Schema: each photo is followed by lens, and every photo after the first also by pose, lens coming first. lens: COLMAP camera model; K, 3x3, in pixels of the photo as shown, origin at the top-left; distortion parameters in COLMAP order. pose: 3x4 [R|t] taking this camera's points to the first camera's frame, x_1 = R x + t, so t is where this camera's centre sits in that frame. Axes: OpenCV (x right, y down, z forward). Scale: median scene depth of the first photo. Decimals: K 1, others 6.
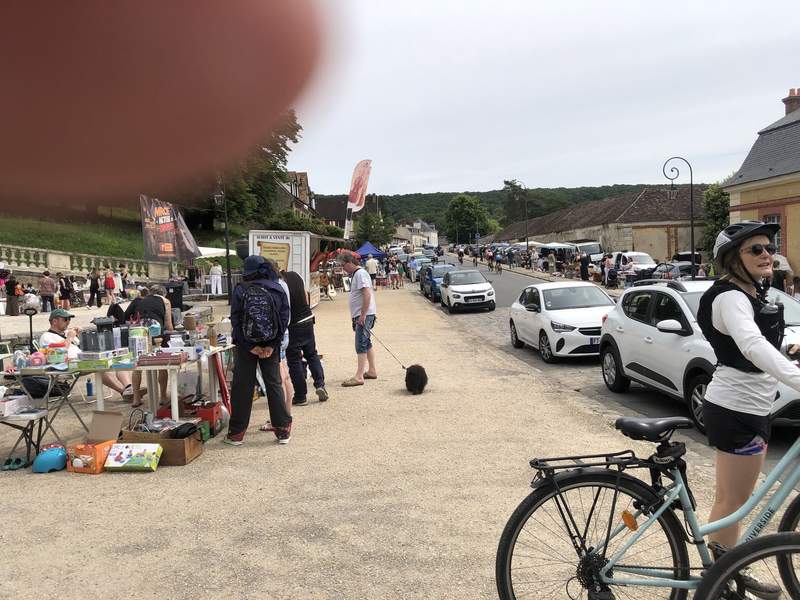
lens RADIAL K [[659.9, 0, 396.1], [0, 659.9, 298.7], [0, 0, 1]] dist [0.043170, -0.047093]
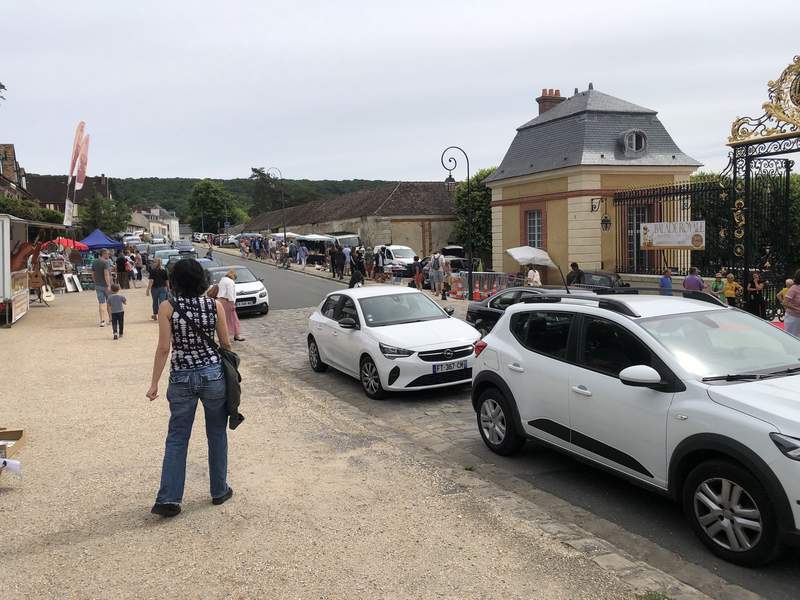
lens RADIAL K [[658.9, 0, 395.3], [0, 658.9, 296.4], [0, 0, 1]] dist [0.043805, -0.045138]
pose [[0.928727, -0.020212, 0.370214, -0.008422], [0.016065, 0.999769, 0.014280, -0.011710], [-0.370417, -0.007314, 0.928837, 0.127671]]
